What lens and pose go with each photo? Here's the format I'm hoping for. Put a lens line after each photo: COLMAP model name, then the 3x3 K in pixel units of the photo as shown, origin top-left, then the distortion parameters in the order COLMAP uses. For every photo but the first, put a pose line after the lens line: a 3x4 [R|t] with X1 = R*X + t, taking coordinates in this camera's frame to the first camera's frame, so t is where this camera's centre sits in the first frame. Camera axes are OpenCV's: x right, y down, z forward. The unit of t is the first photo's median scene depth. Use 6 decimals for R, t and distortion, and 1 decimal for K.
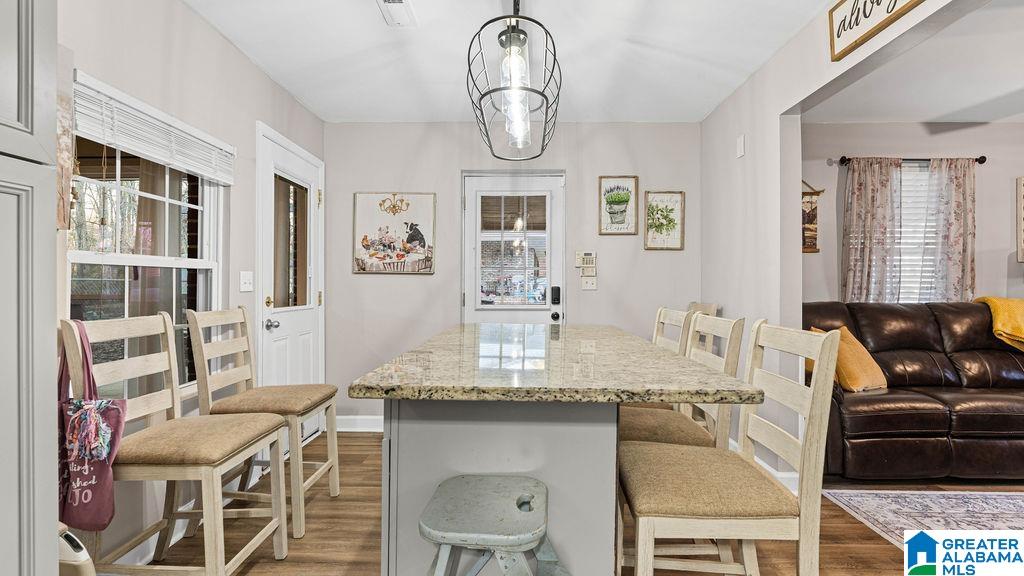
lens RADIAL K [[466.9, 0, 513.3], [0, 466.9, 287.6], [0, 0, 1]] dist [-0.002688, 0.001395]
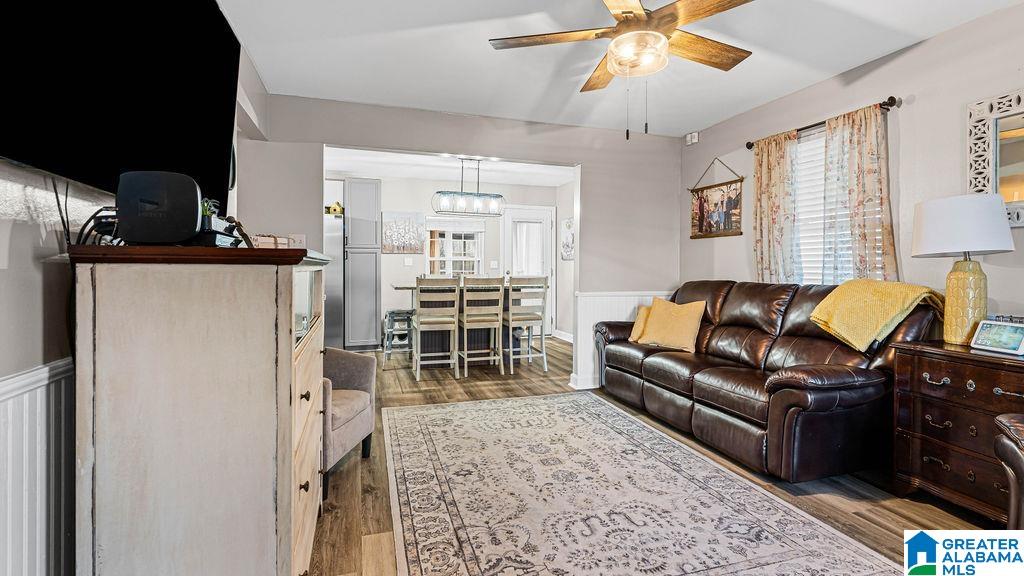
lens RADIAL K [[466.9, 0, 504.5], [0, 466.9, 266.6], [0, 0, 1]] dist [-0.002688, 0.001395]
pose [[0.298397, 0.000004, -0.954442, 1.540900], [-0.005818, 0.999981, -0.001815, 0.002402], [0.954424, 0.006094, 0.298391, 0.165643]]
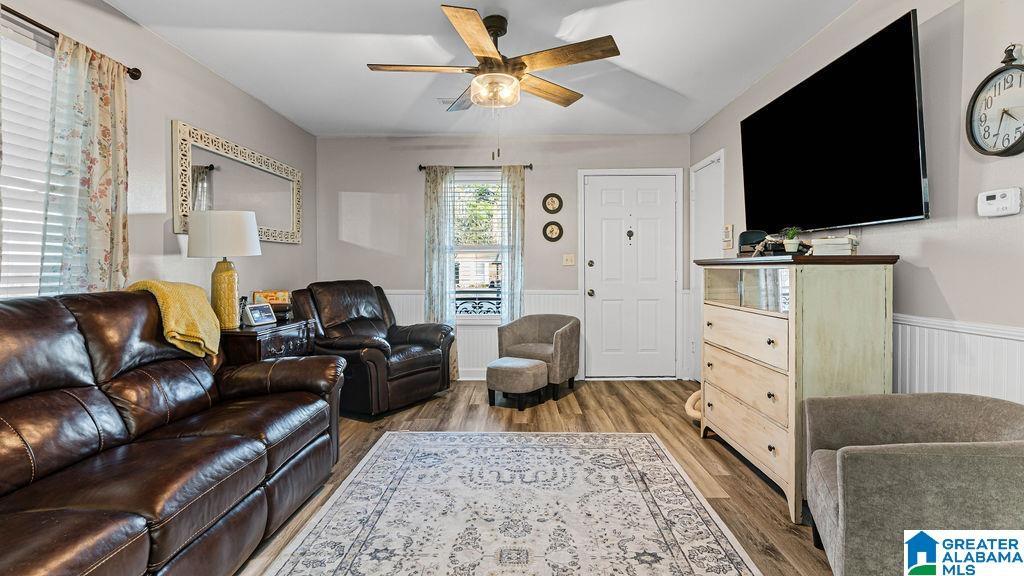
lens RADIAL K [[466.9, 0, 516.4], [0, 466.9, 271.4], [0, 0, 1]] dist [-0.002688, 0.001395]
pose [[0.001725, -0.010353, 0.999945, 0.341887], [0.006050, 0.999928, 0.010343, 0.001992], [-0.999980, 0.006032, 0.001787, 0.458964]]
